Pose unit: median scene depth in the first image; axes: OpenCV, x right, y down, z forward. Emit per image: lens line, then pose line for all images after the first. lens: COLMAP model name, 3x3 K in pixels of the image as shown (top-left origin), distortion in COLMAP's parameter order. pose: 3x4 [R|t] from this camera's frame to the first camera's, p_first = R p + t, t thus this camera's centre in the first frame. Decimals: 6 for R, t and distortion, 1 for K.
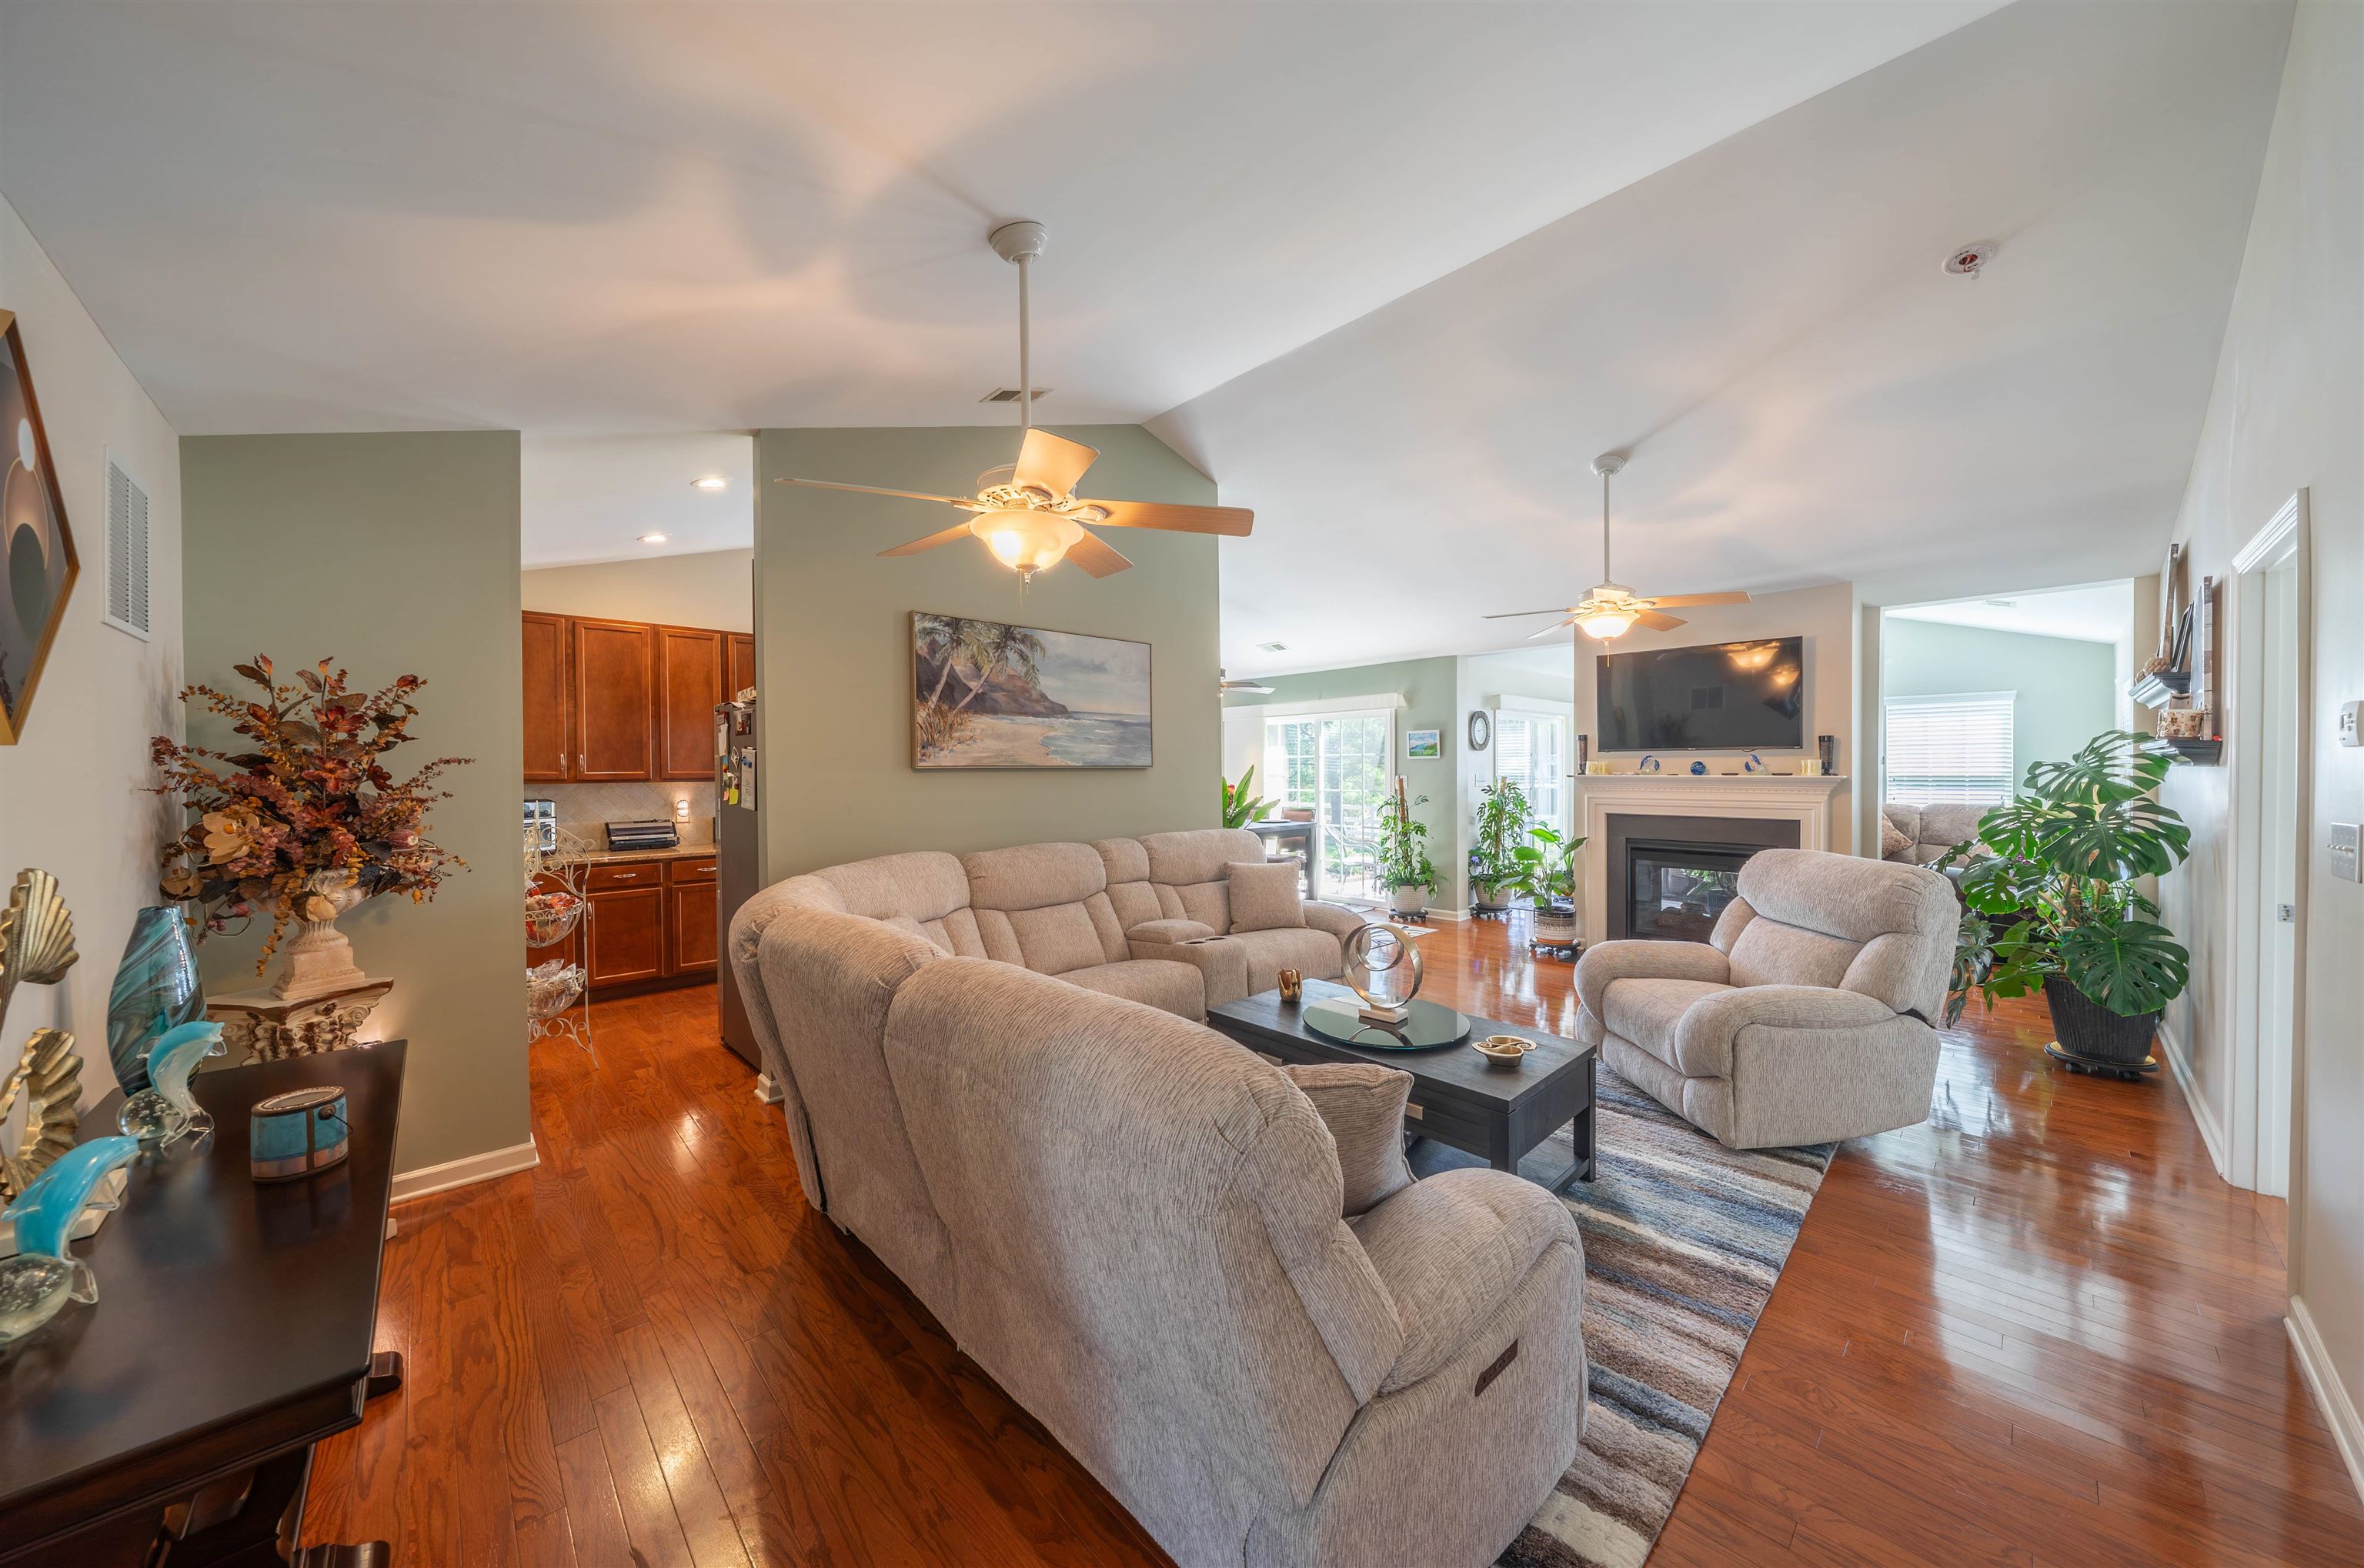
lens RADIAL K [[808.2, 0, 1182.0], [0, 808.2, 784.0], [0, 0, 1]] dist [-0.000076, -0.000019]
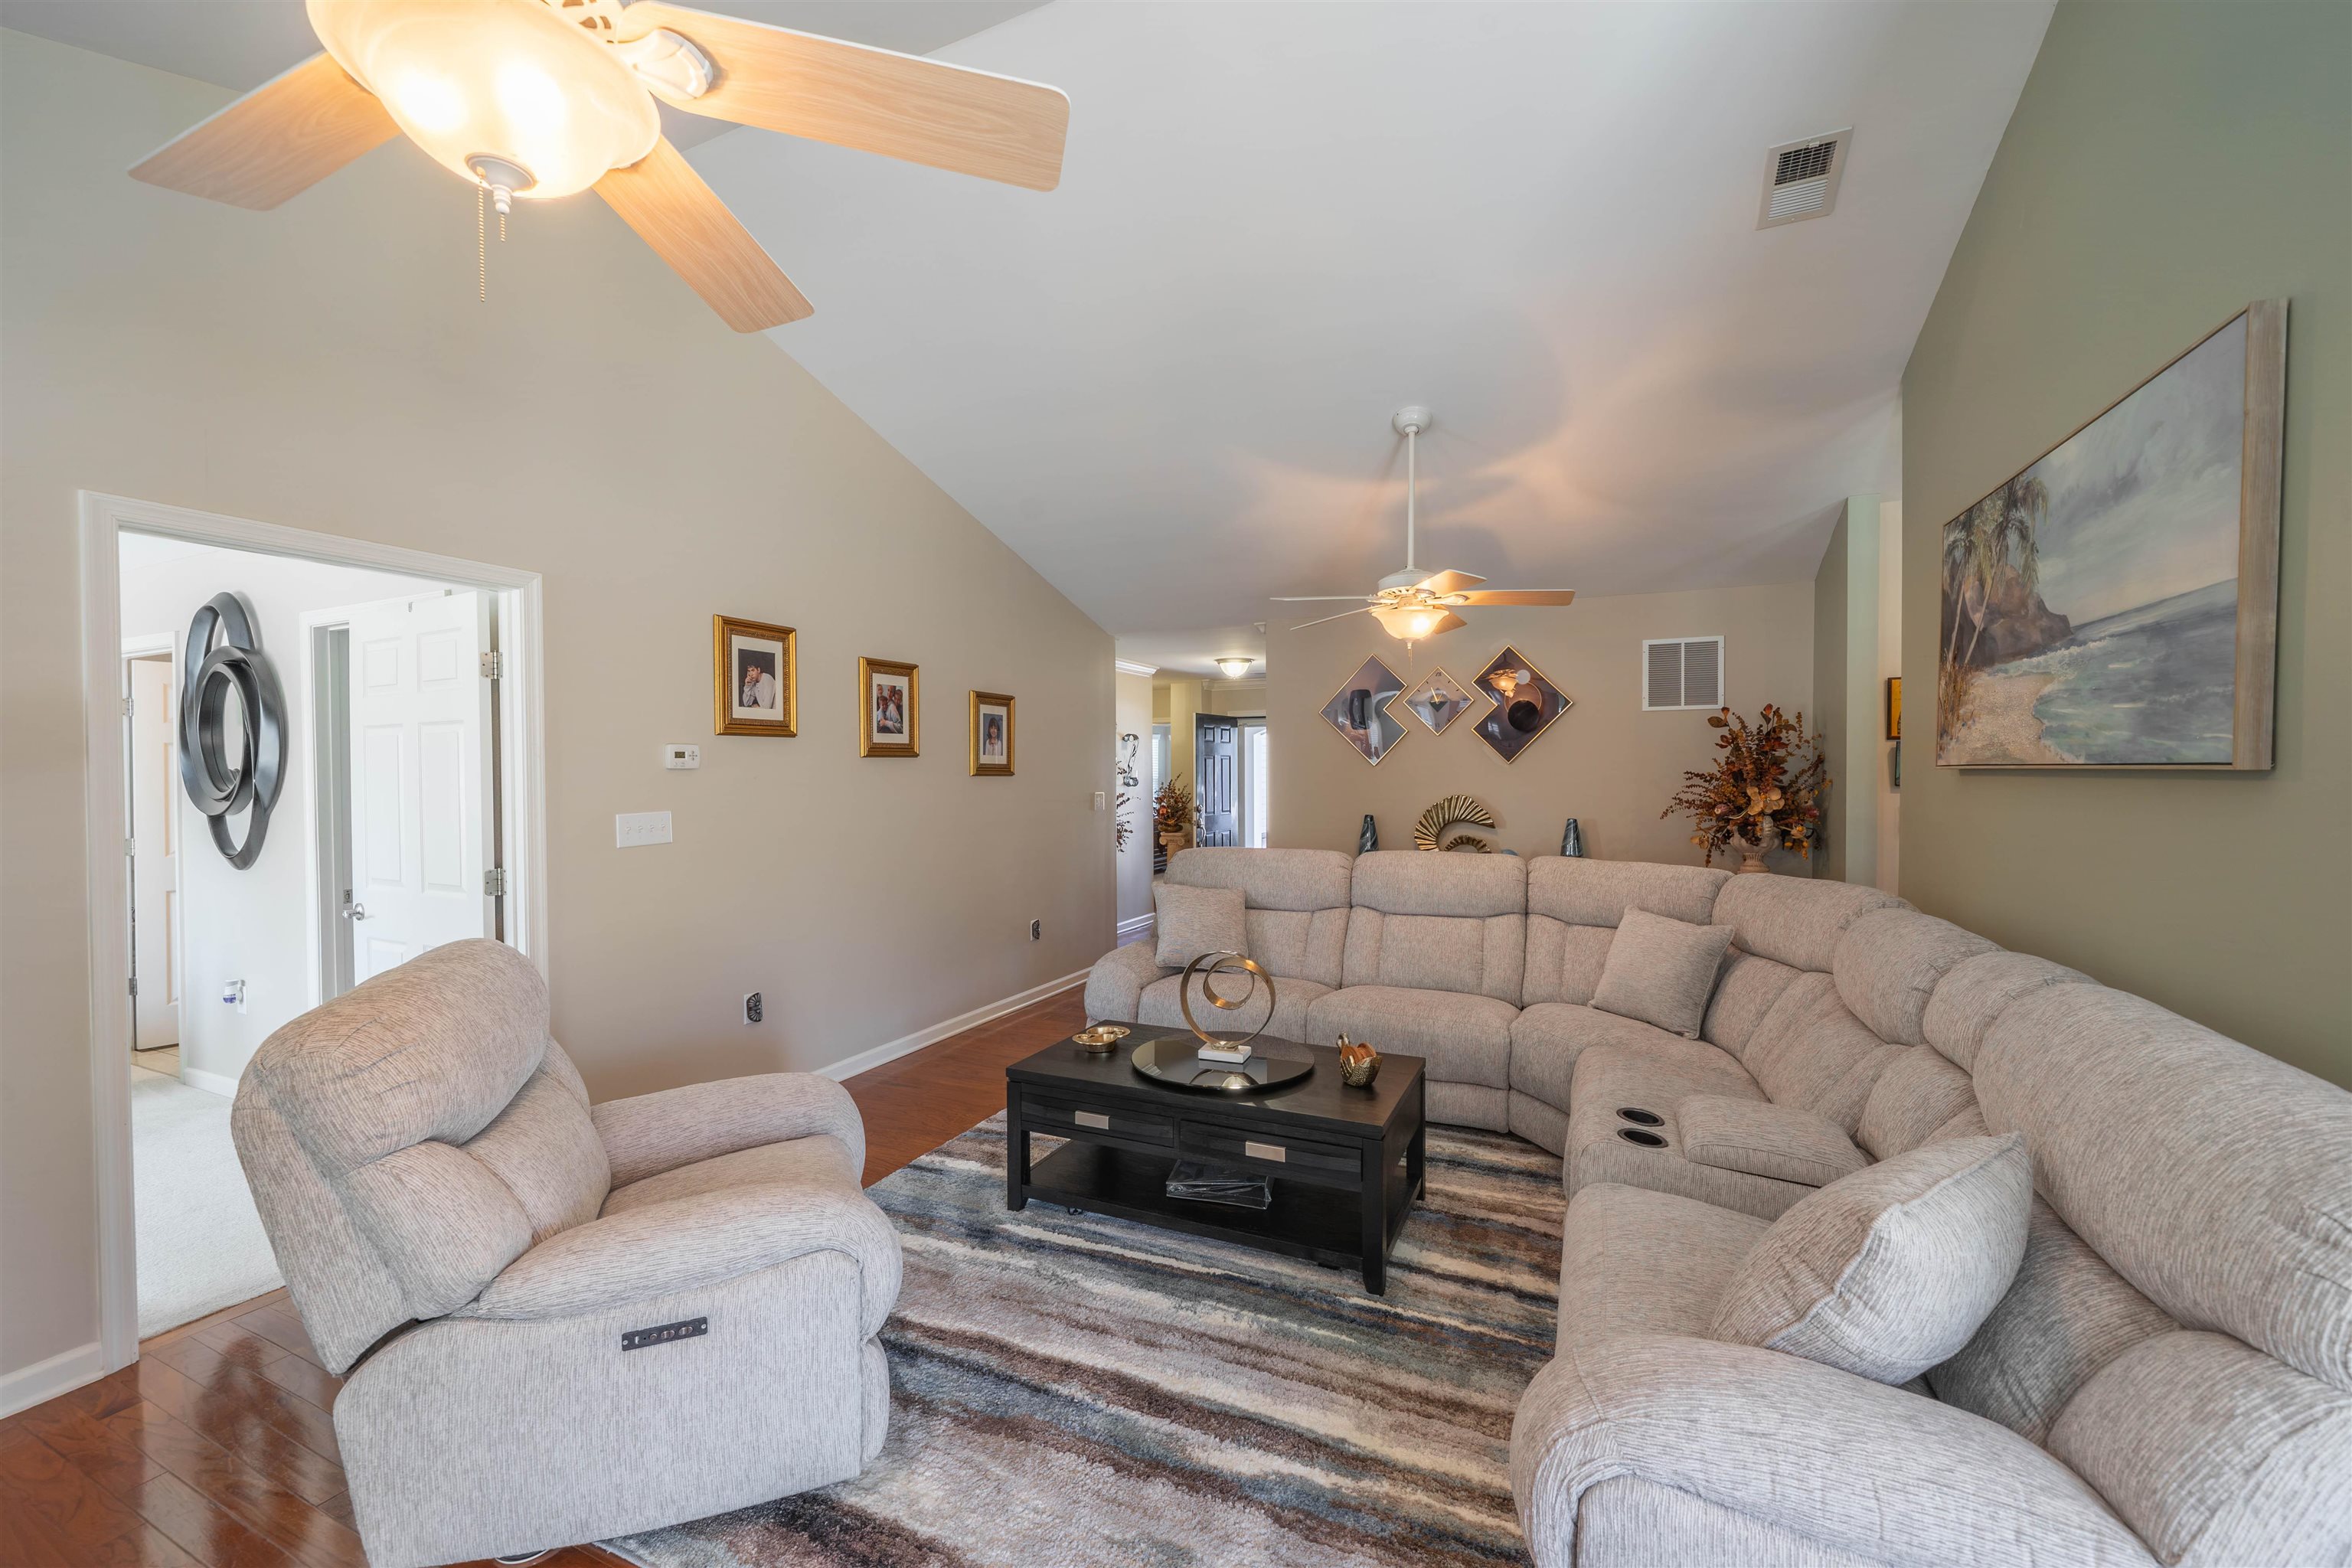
lens RADIAL K [[924.2, 0, 1192.6], [0, 924.2, 791.8], [0, 0, 1]] dist [-0.000608, -0.000194]
pose [[-0.922775, 0.019310, -0.384855, 0.411796], [0.002545, 0.999027, 0.044024, -0.028436], [0.385331, 0.039645, -0.921926, 1.185973]]
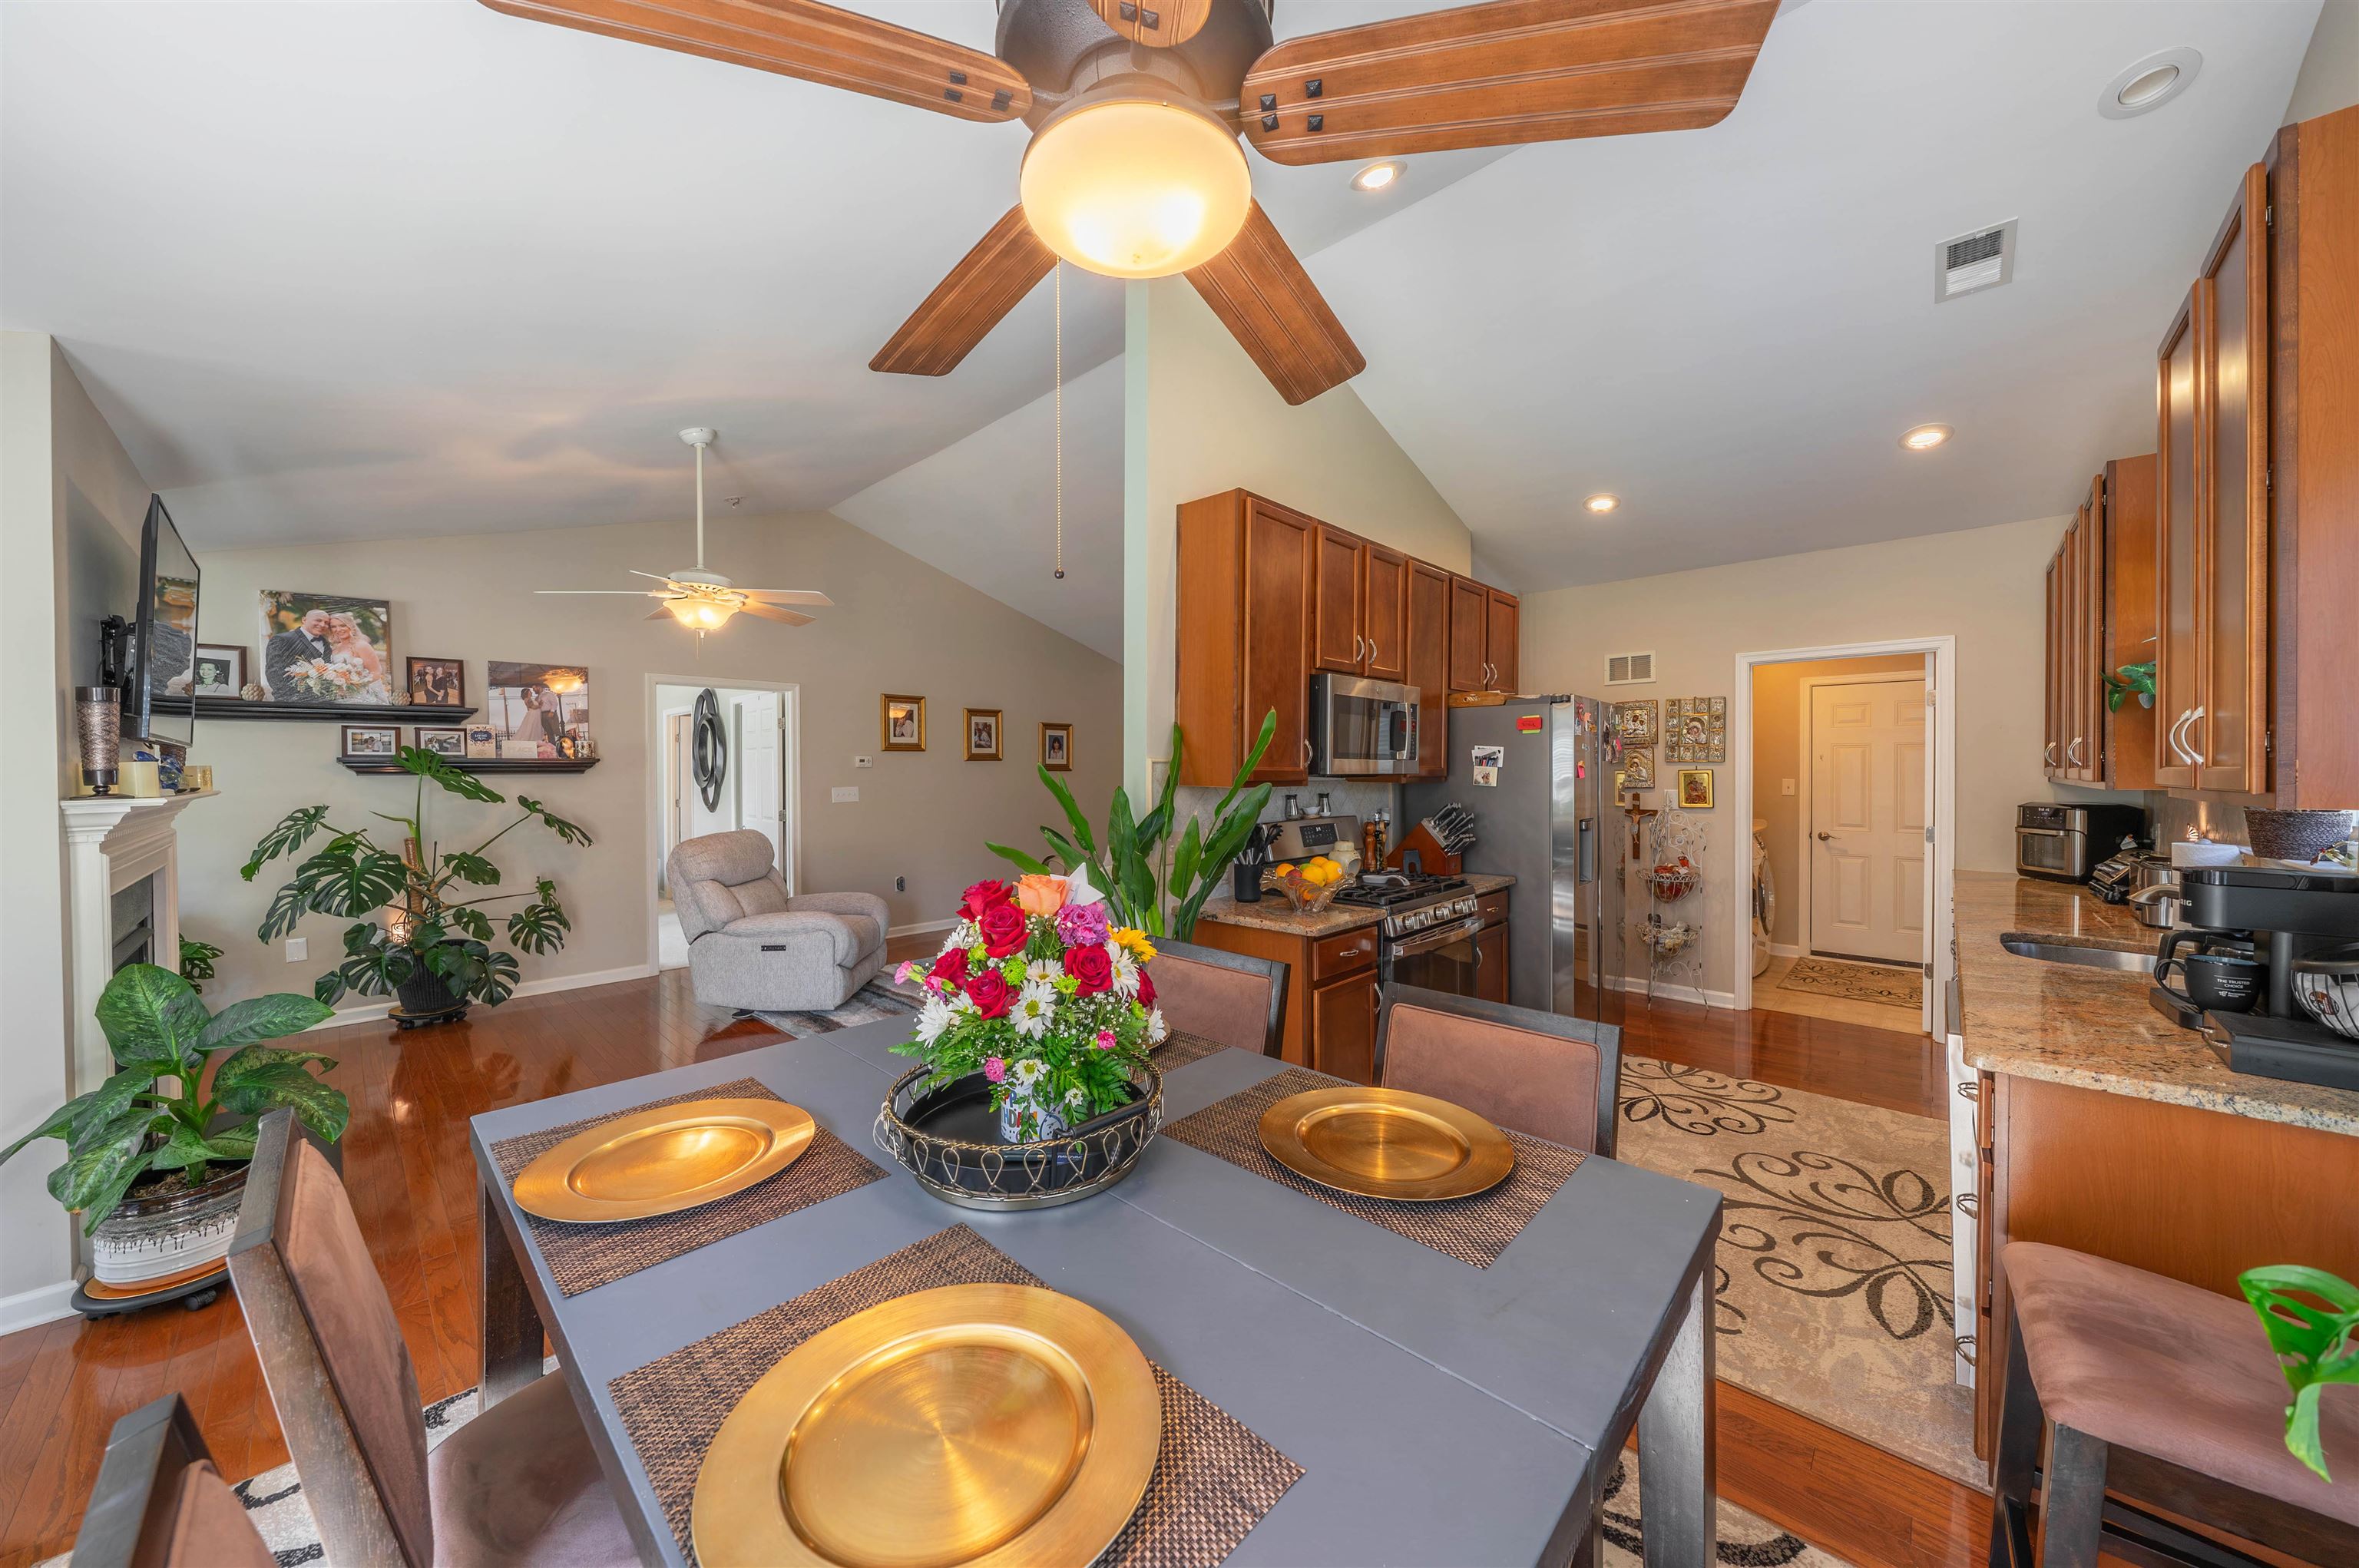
lens RADIAL K [[806.6, 0, 1179.5], [0, 806.6, 784.0], [0, 0, 1]] dist [-0.000076, -0.000019]
pose [[-0.998050, 0.010272, -0.061573, 0.048477], [0.007768, 0.999138, 0.040770, -0.038733], [0.061939, 0.040212, -0.997270, 1.761303]]
